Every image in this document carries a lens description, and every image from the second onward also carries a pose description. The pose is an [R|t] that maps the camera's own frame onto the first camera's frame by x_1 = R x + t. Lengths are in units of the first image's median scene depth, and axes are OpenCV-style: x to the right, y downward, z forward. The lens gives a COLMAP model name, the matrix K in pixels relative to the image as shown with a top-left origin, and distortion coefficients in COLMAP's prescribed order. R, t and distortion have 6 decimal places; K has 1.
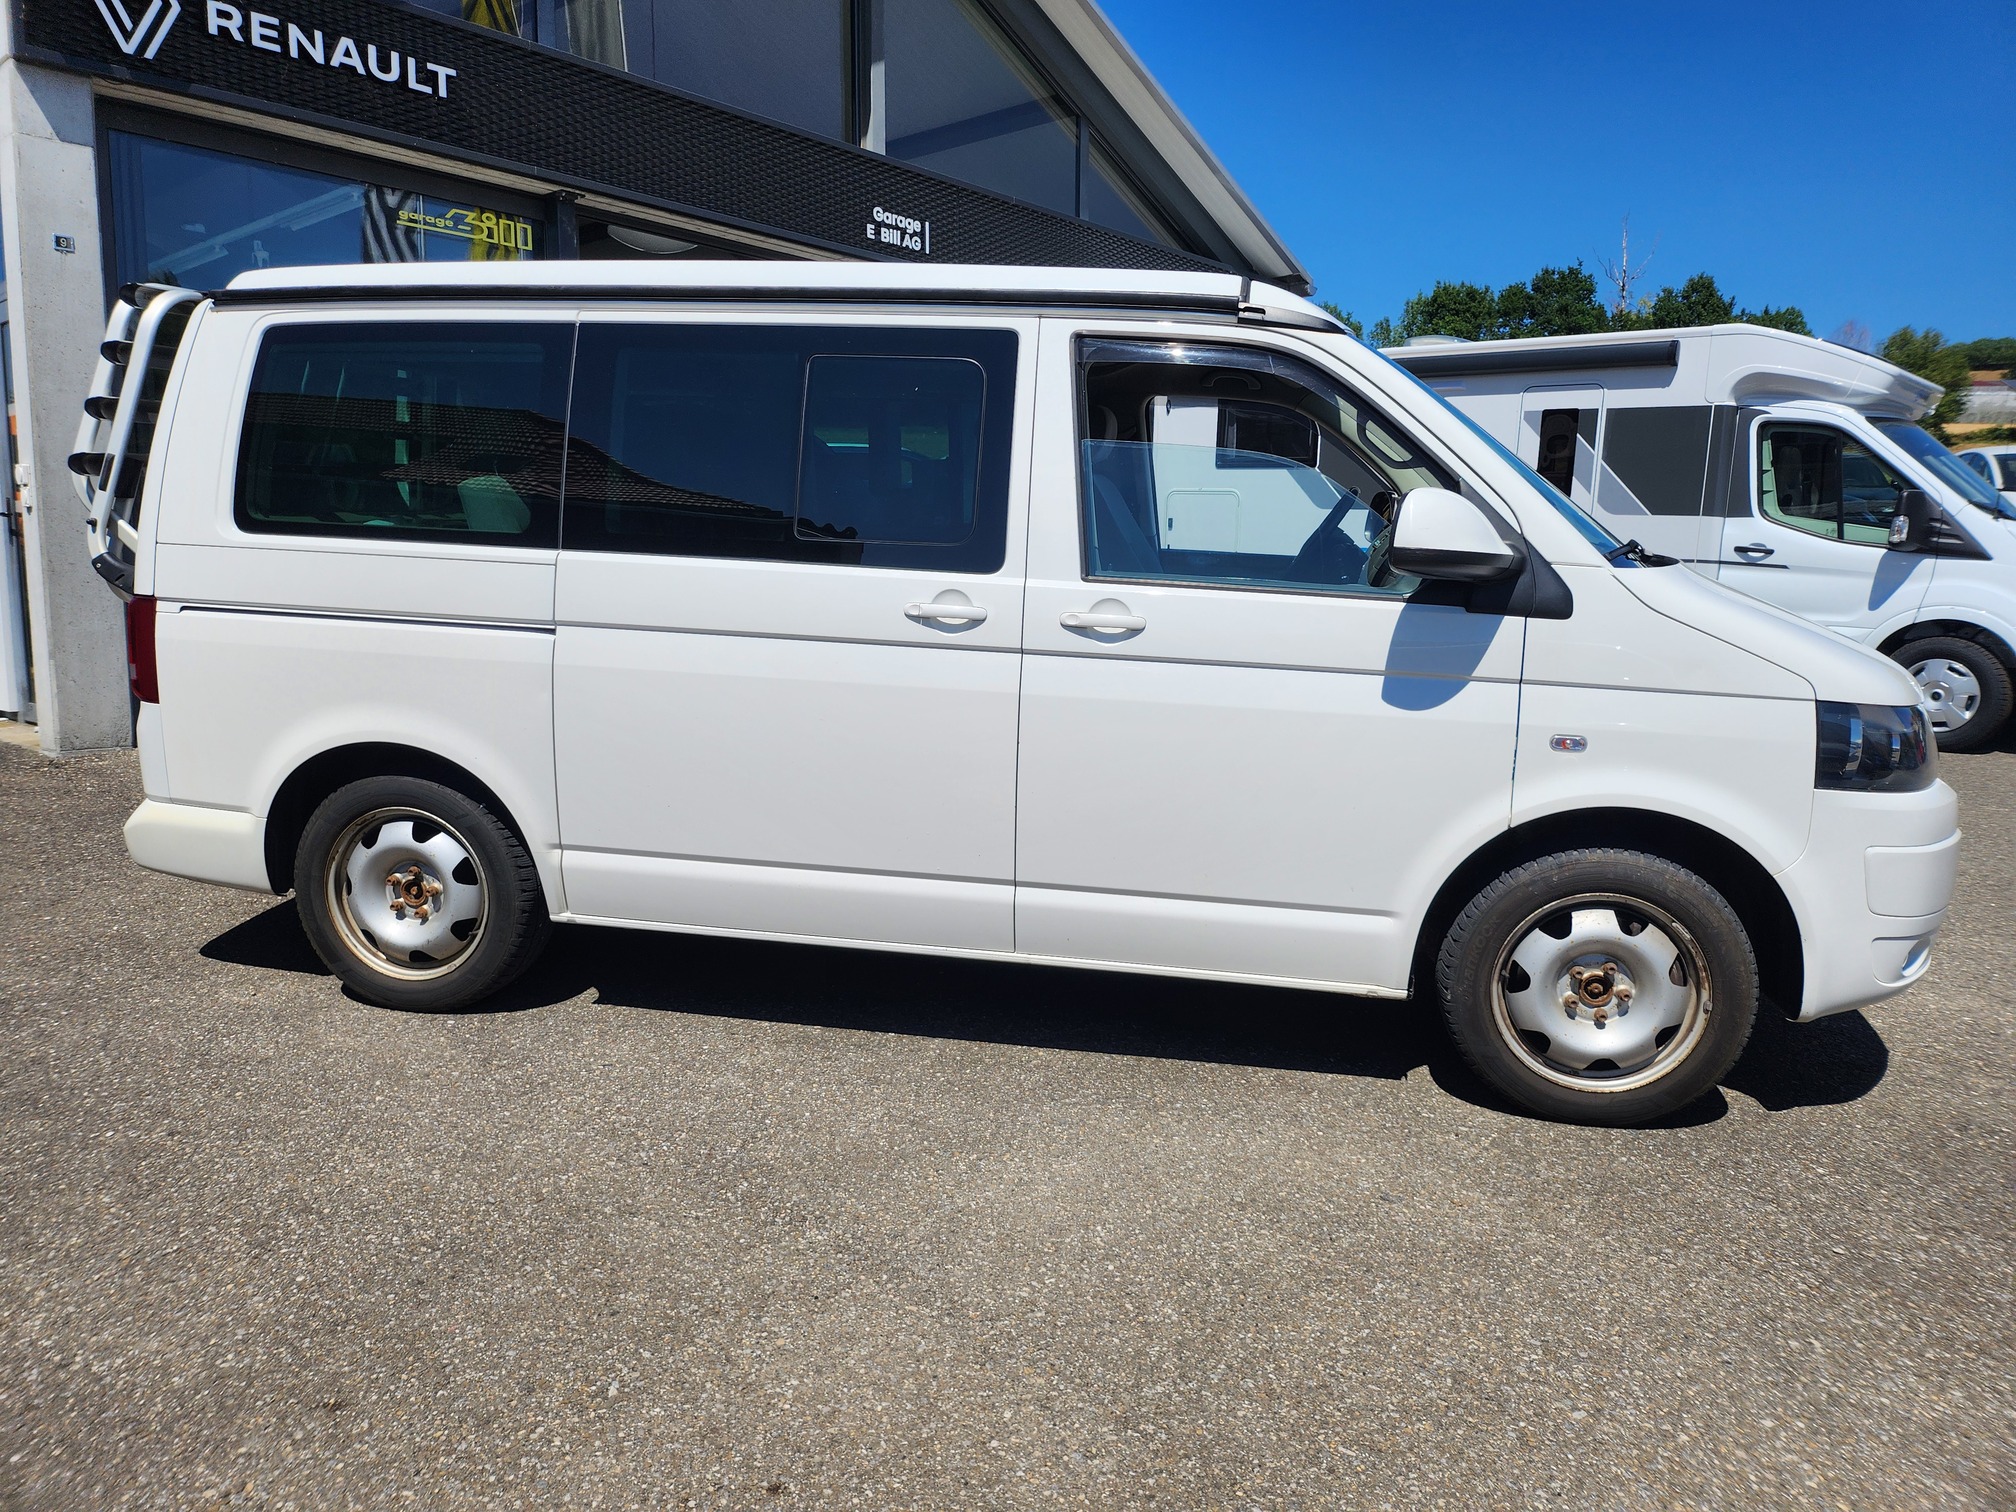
lens RADIAL K [[1419.7, 0, 1016.2], [0, 1419.7, 755.7], [0, 0, 1]] dist [0.064150, -0.067953]
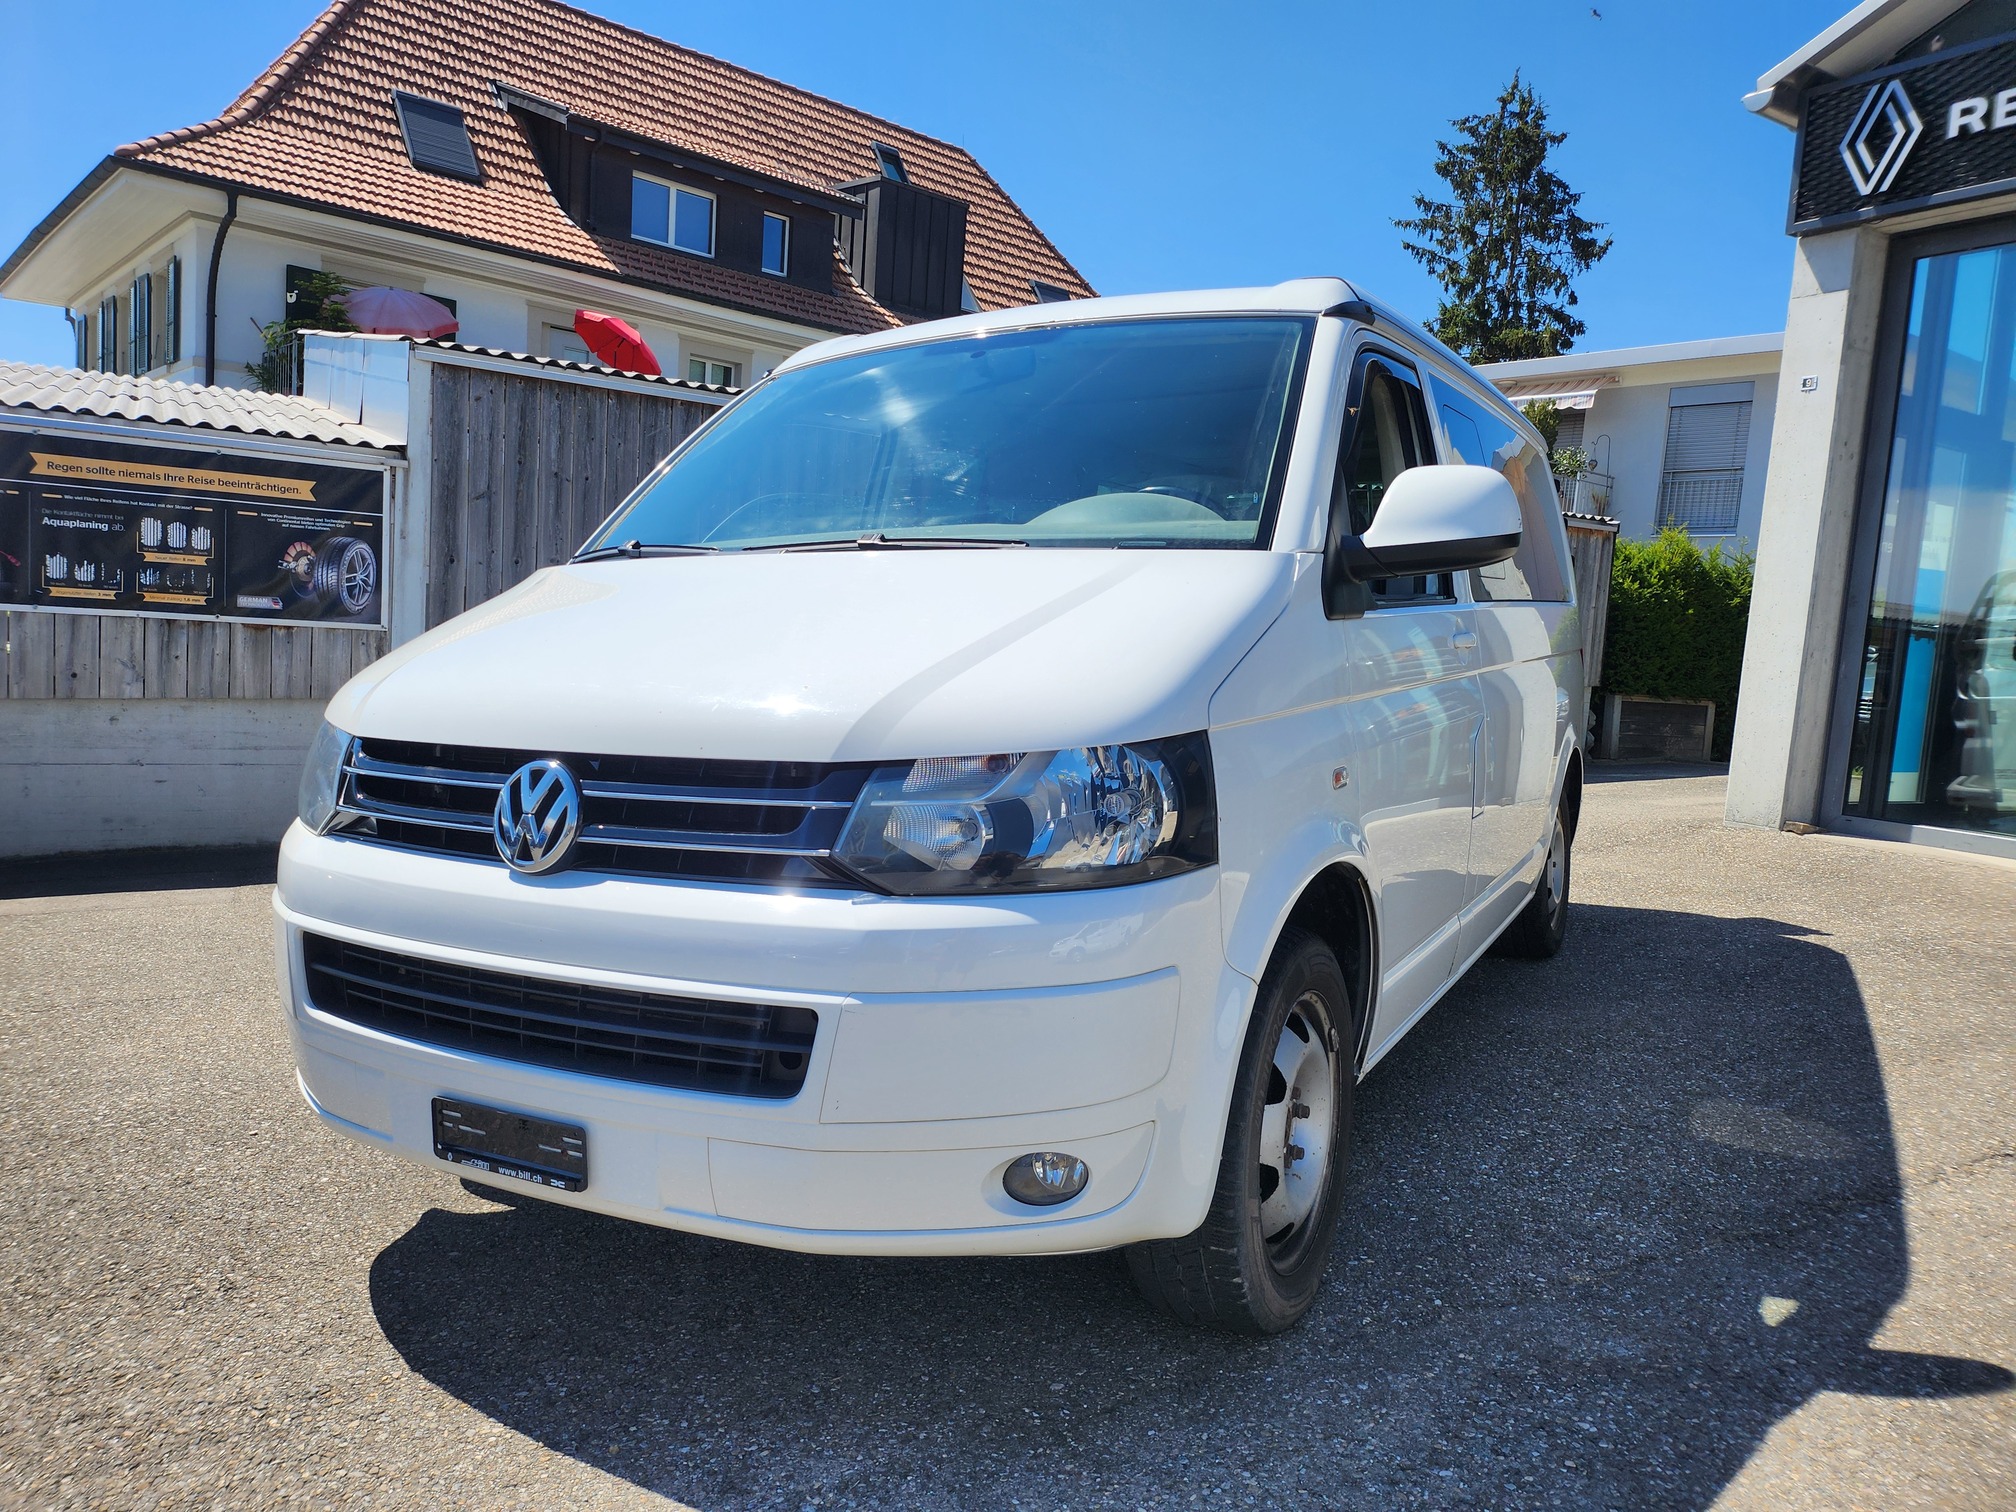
lens RADIAL K [[1419.7, 0, 995.4], [0, 1419.7, 764.9], [0, 0, 1]] dist [0.064150, -0.067953]
pose [[-0.313100, 0.064325, -0.947539, 0.639186], [-0.180479, 0.975493, 0.125859, -0.089575], [0.932414, 0.210418, -0.293818, 0.801153]]
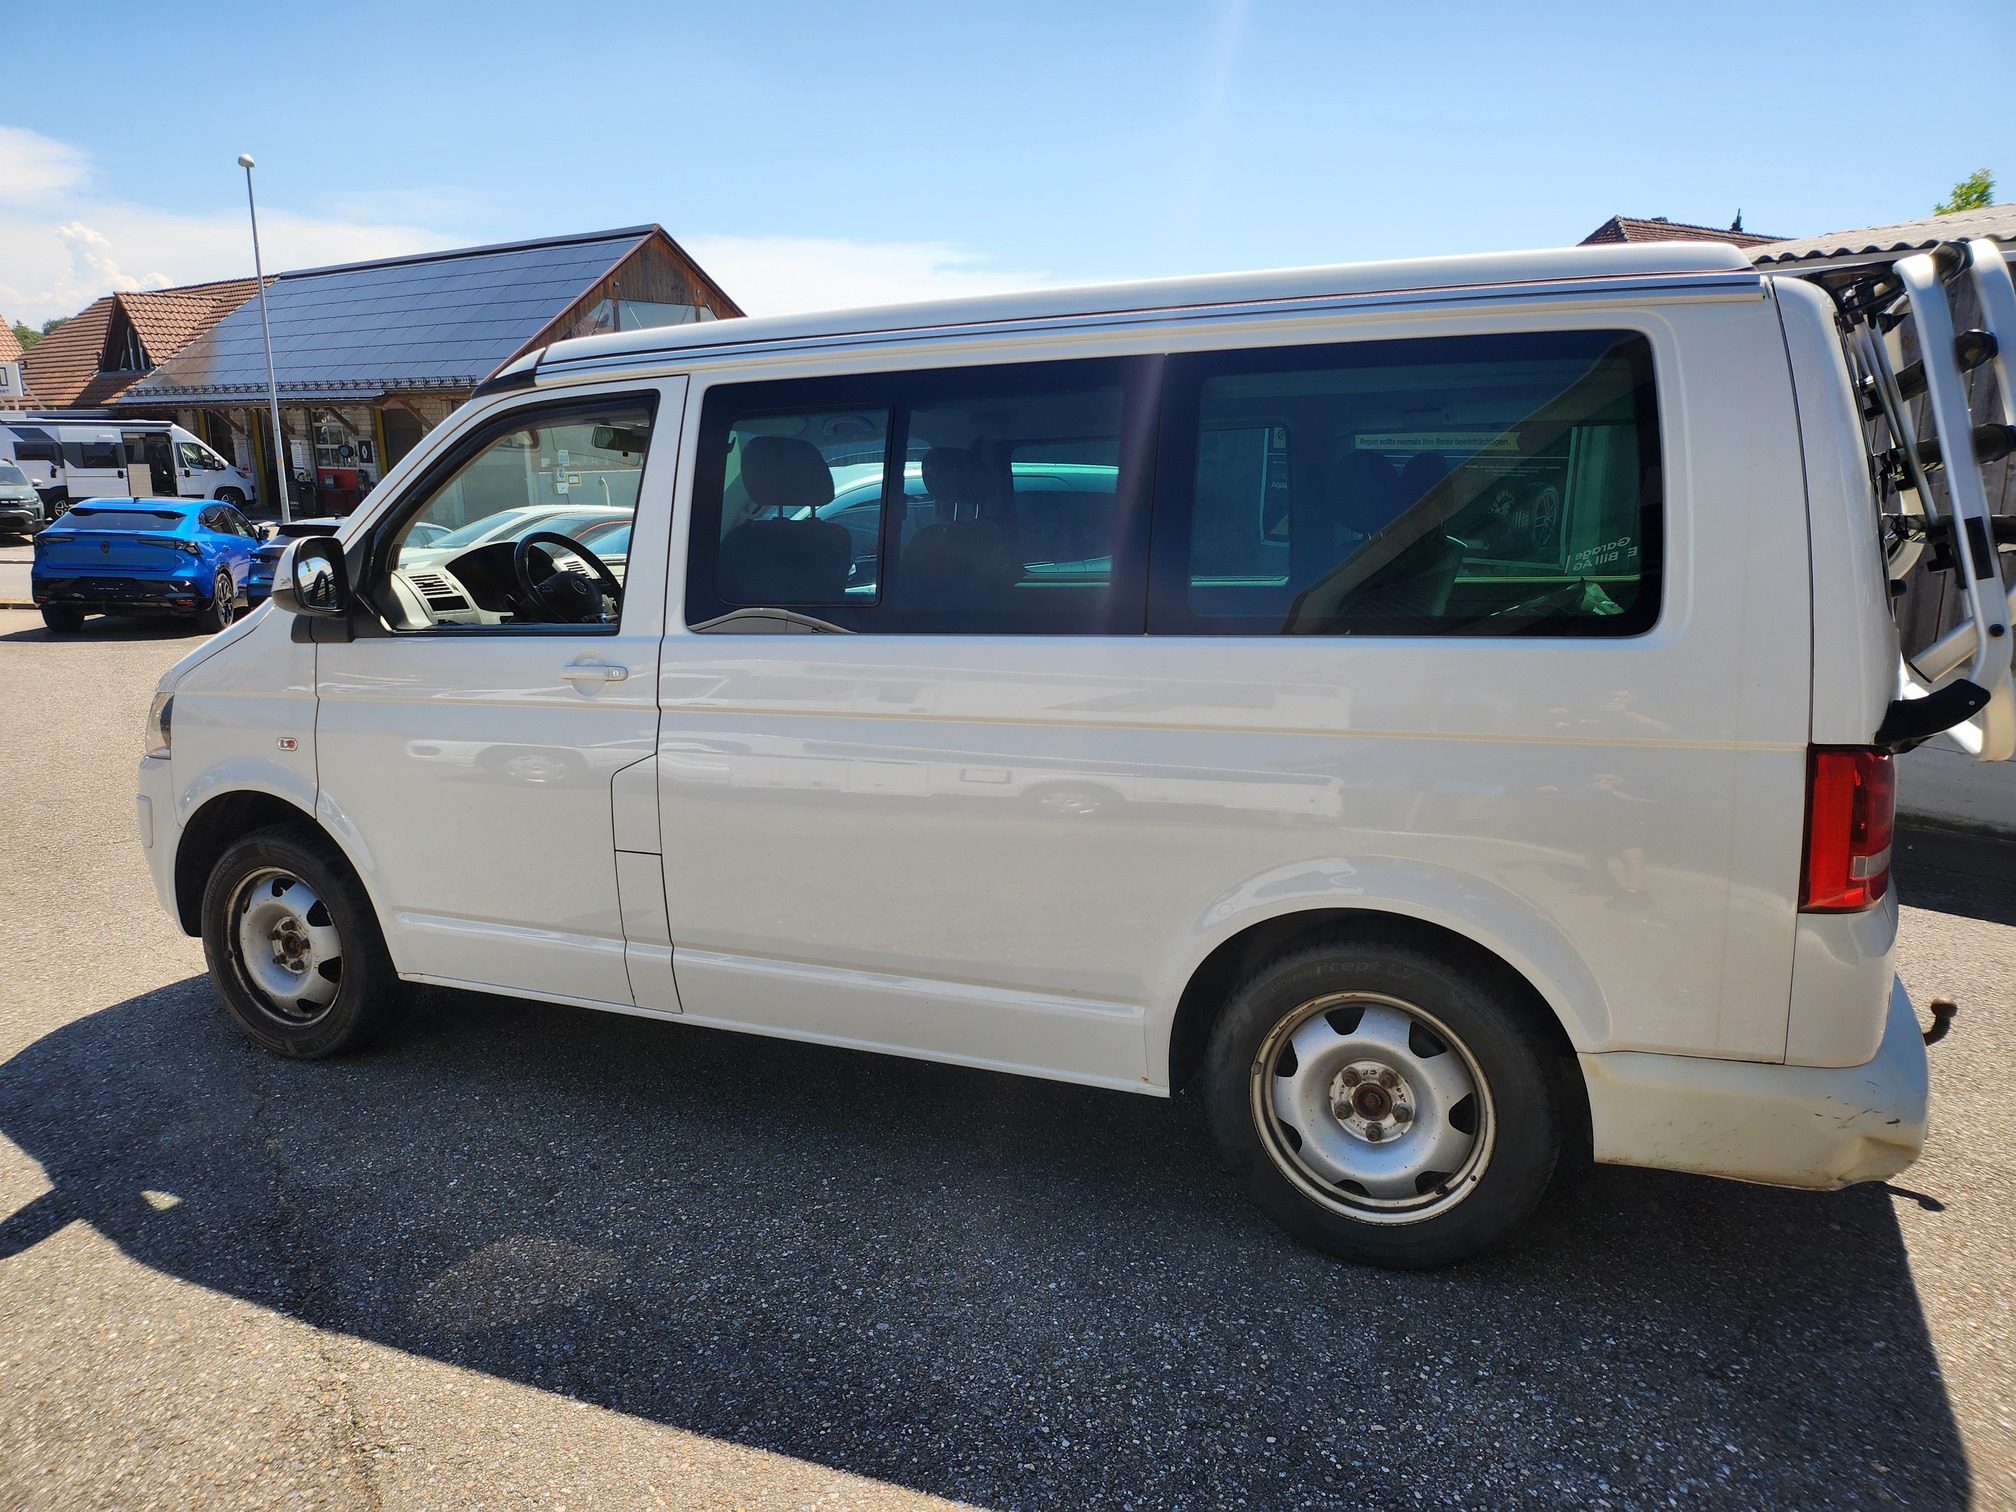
lens RADIAL K [[1419.7, 0, 988.0], [0, 1419.7, 743.1], [0, 0, 1]] dist [0.064150, -0.067953]
pose [[-0.969613, -0.047854, 0.239917, -0.188687], [0.035497, 0.942783, 0.331512, -0.246736], [-0.242054, 0.329954, -0.912436, 1.257914]]
